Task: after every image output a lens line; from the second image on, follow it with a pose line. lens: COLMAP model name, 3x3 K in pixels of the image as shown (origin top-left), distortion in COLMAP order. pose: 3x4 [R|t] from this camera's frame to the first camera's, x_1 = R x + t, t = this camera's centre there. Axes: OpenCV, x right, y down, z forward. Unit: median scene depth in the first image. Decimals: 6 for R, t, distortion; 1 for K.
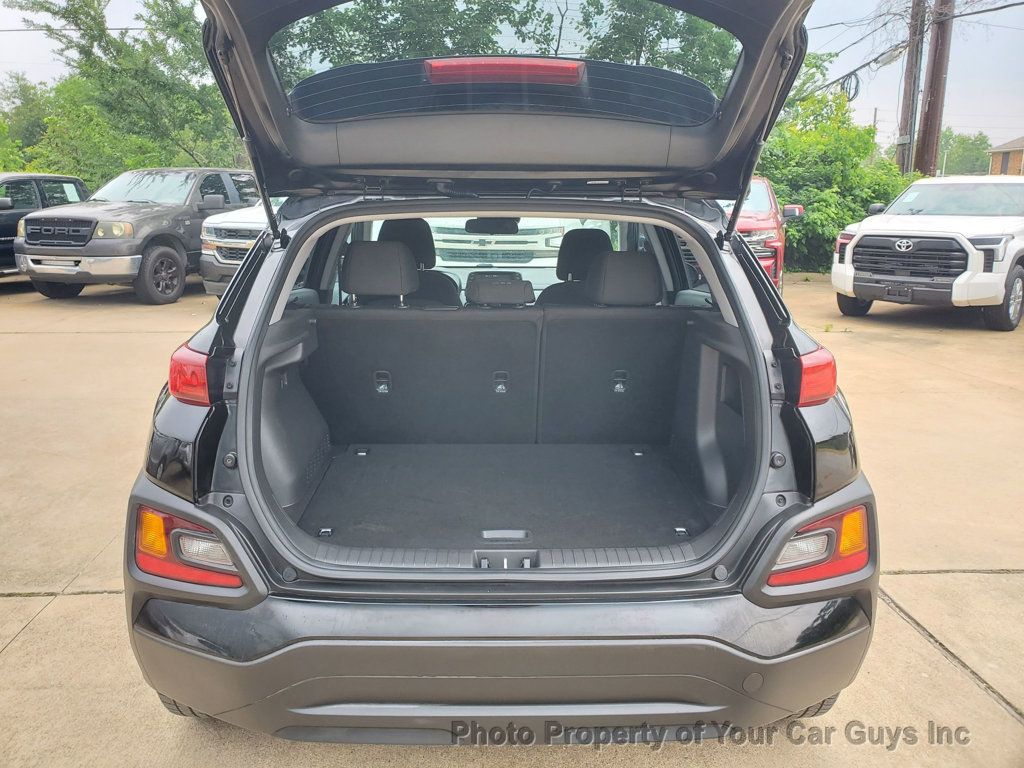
lens RADIAL K [[808.7, 0, 497.3], [0, 808.7, 355.3], [0, 0, 1]] dist [-0.006827, 0.035229]
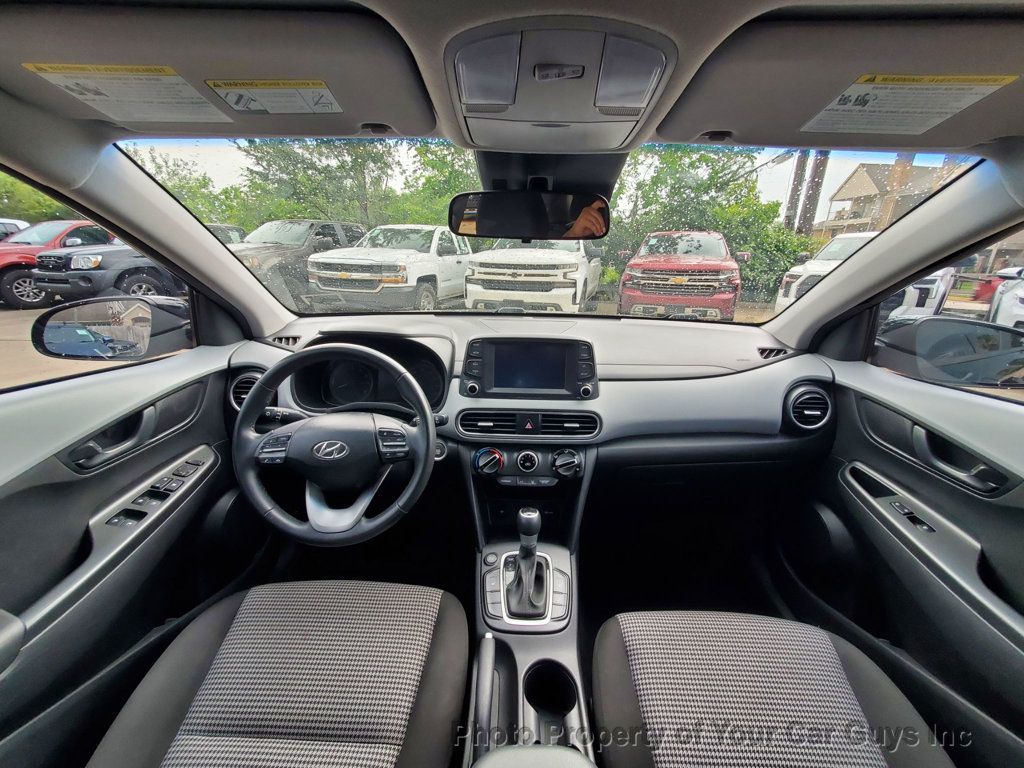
lens RADIAL K [[406.4, 0, 513.2], [0, 406.4, 389.7], [0, 0, 1]] dist [0.008696, -0.000076]
pose [[0.999536, 0.022688, -0.020322, -0.003254], [-0.019904, 0.991564, 0.128081, -0.042064], [0.023056, -0.127617, 0.991556, 0.323293]]
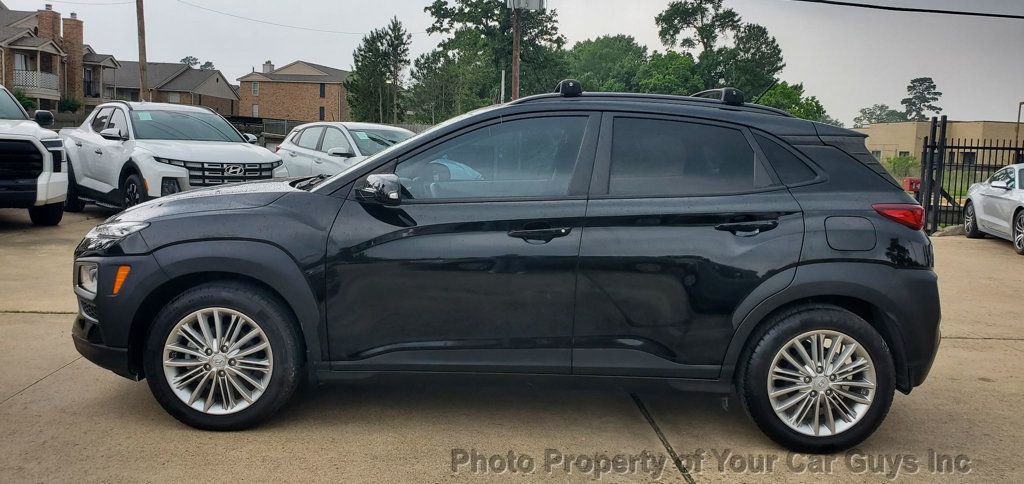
lens RADIAL K [[801.9, 0, 508.7], [0, 801.9, 241.0], [0, 0, 1]] dist [0.041938, -0.054983]
pose [[0.016042, -0.130344, 0.991339, -0.434347], [0.142723, 0.981613, 0.126756, -0.057705], [-0.989633, 0.139453, 0.034350, 0.350883]]
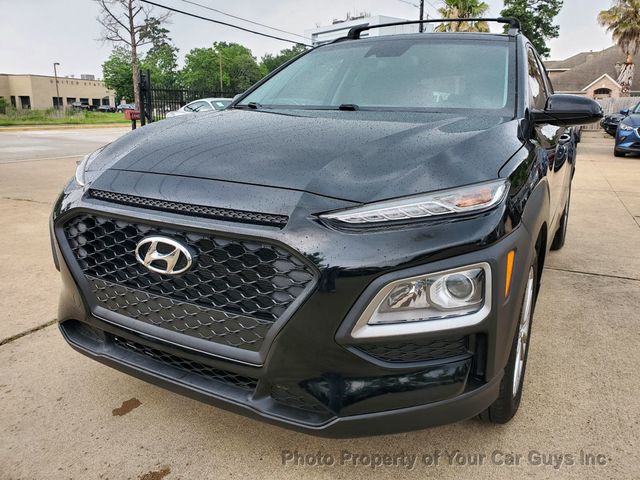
lens RADIAL K [[505.4, 0, 327.6], [0, 505.4, 228.8], [0, 0, 1]] dist [-0.006827, 0.035229]
pose [[-0.876430, -0.133127, 0.462762, -0.110234], [0.065339, 0.919257, 0.388197, -0.089784], [-0.477076, 0.370463, -0.796966, 0.663955]]
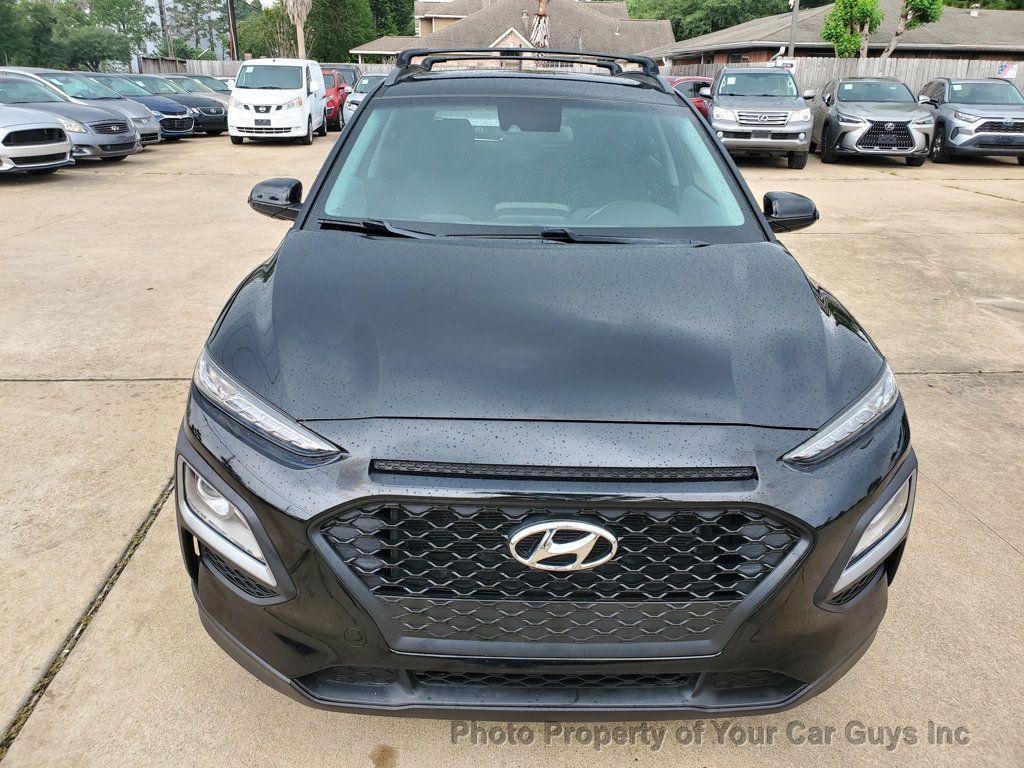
lens RADIAL K [[808.7, 0, 512.7], [0, 808.7, 365.5], [0, 0, 1]] dist [-0.006827, 0.035229]
pose [[-0.999426, -0.028776, -0.017893, 0.009646], [-0.033870, 0.864206, 0.501997, -0.139264], [0.001018, 0.502315, -0.864684, 0.693087]]
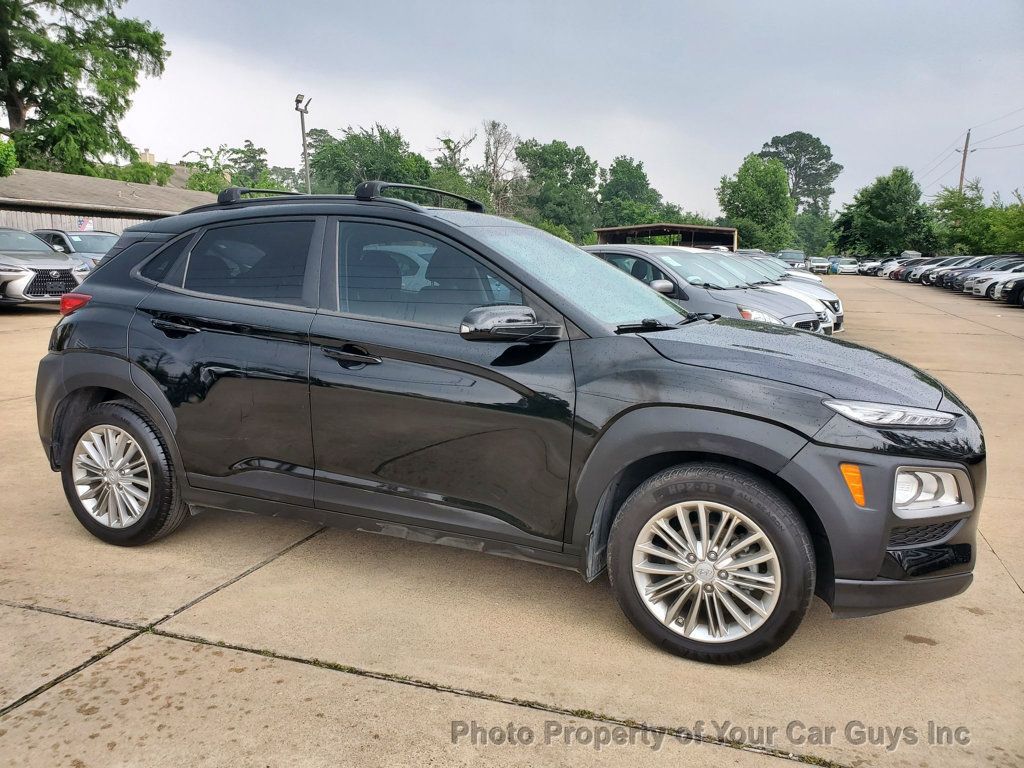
lens RADIAL K [[808.7, 0, 510.2], [0, 808.7, 381.3], [0, 0, 1]] dist [-0.006827, 0.035229]
pose [[-0.397116, 0.123161, -0.909467, 0.347675], [-0.190374, 0.958347, 0.212906, -0.083884], [0.897807, 0.257687, -0.357128, 0.522045]]
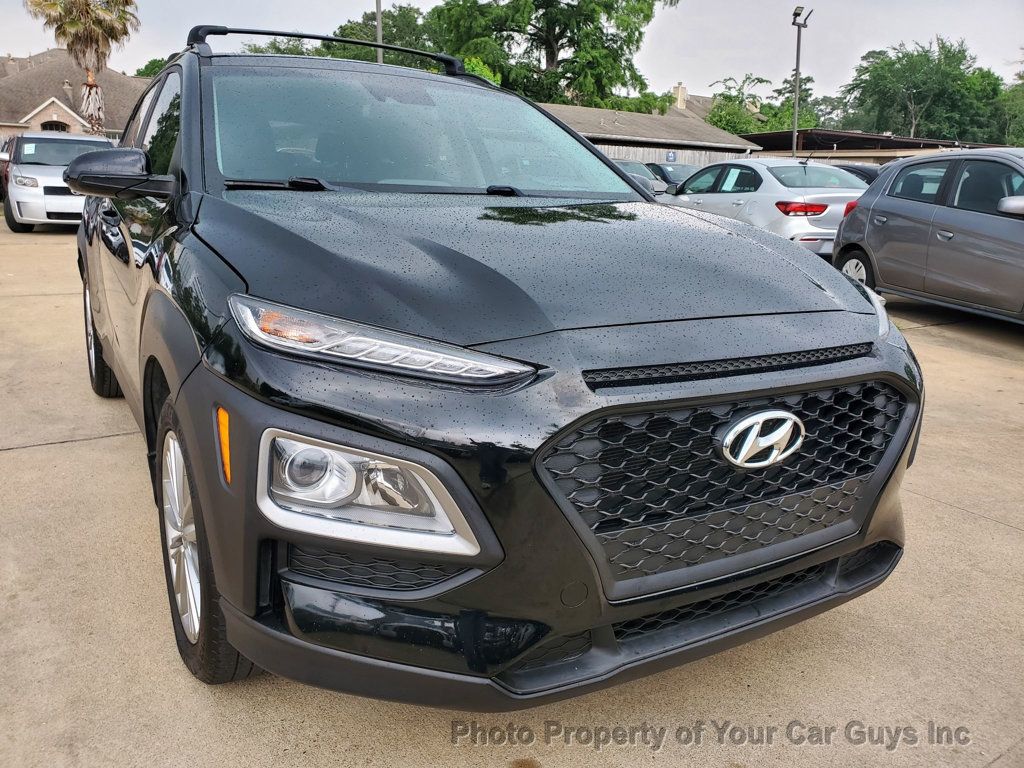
lens RADIAL K [[808.7, 0, 510.2], [0, 808.7, 373.2], [0, 0, 1]] dist [-0.006827, 0.035229]
pose [[-0.867330, 0.077754, -0.491622, 0.110229], [-0.133813, 0.914932, 0.380779, -0.092428], [0.479408, 0.396047, -0.783144, 0.665169]]
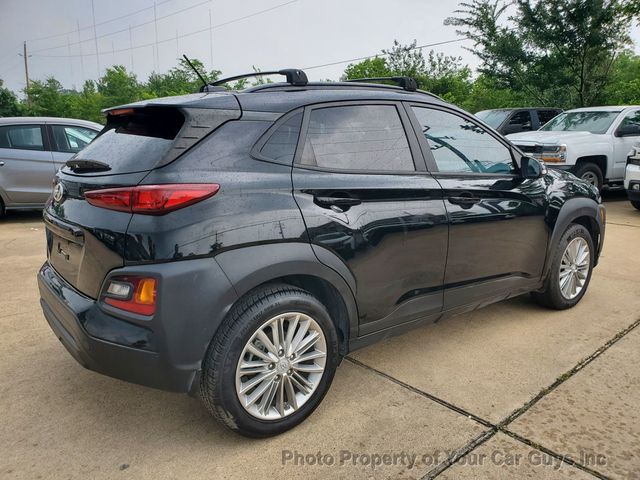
lens RADIAL K [[505.4, 0, 319.6], [0, 505.4, 233.8], [0, 0, 1]] dist [-0.006827, 0.035229]
pose [[0.612796, 0.149864, -0.775901, 0.263730], [-0.145113, 0.986497, 0.075933, -0.006057], [0.776803, 0.066062, 0.626269, 0.110293]]
